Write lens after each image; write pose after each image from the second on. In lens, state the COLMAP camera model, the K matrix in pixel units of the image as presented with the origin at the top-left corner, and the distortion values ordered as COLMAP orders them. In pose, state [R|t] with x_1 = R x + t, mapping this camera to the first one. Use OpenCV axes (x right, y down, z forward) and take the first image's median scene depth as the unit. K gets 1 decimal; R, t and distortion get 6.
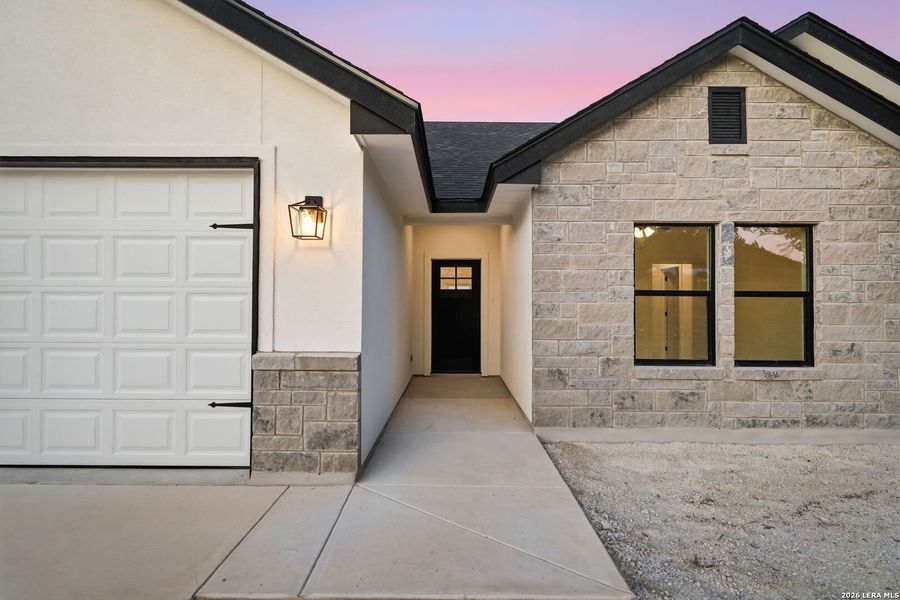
lens RADIAL K [[547.0, 0, 450.0], [0, 547.0, 272.2], [0, 0, 1]] dist [0.006316, 0.000751]
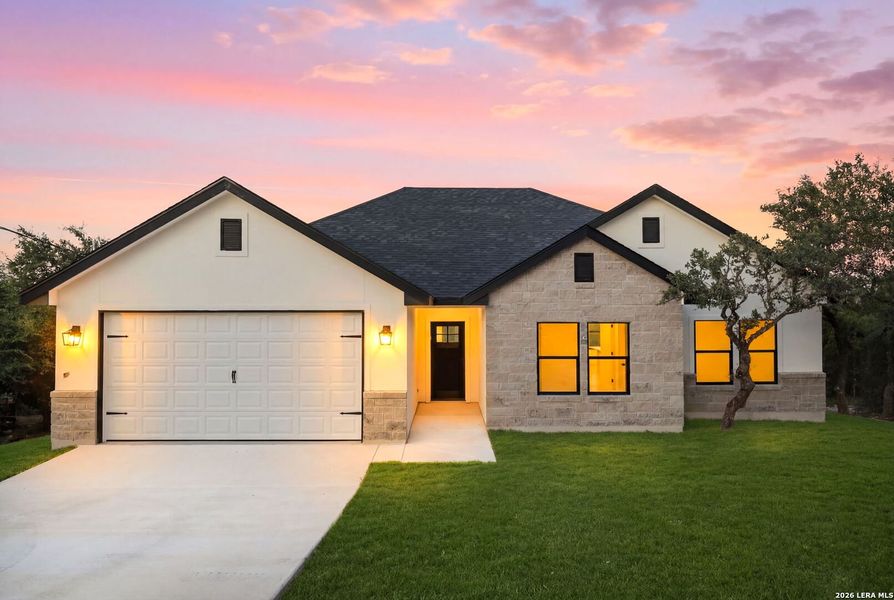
lens RADIAL K [[551.0, 0, 447.0], [0, 551.0, 300.0], [0, 0, 1]] dist [-0.009022, 0.001113]
pose [[0.999959, -0.005013, 0.007488, -0.001868], [0.005011, 0.999987, 0.000196, -0.174498], [-0.007489, -0.000158, 0.999972, -0.983019]]
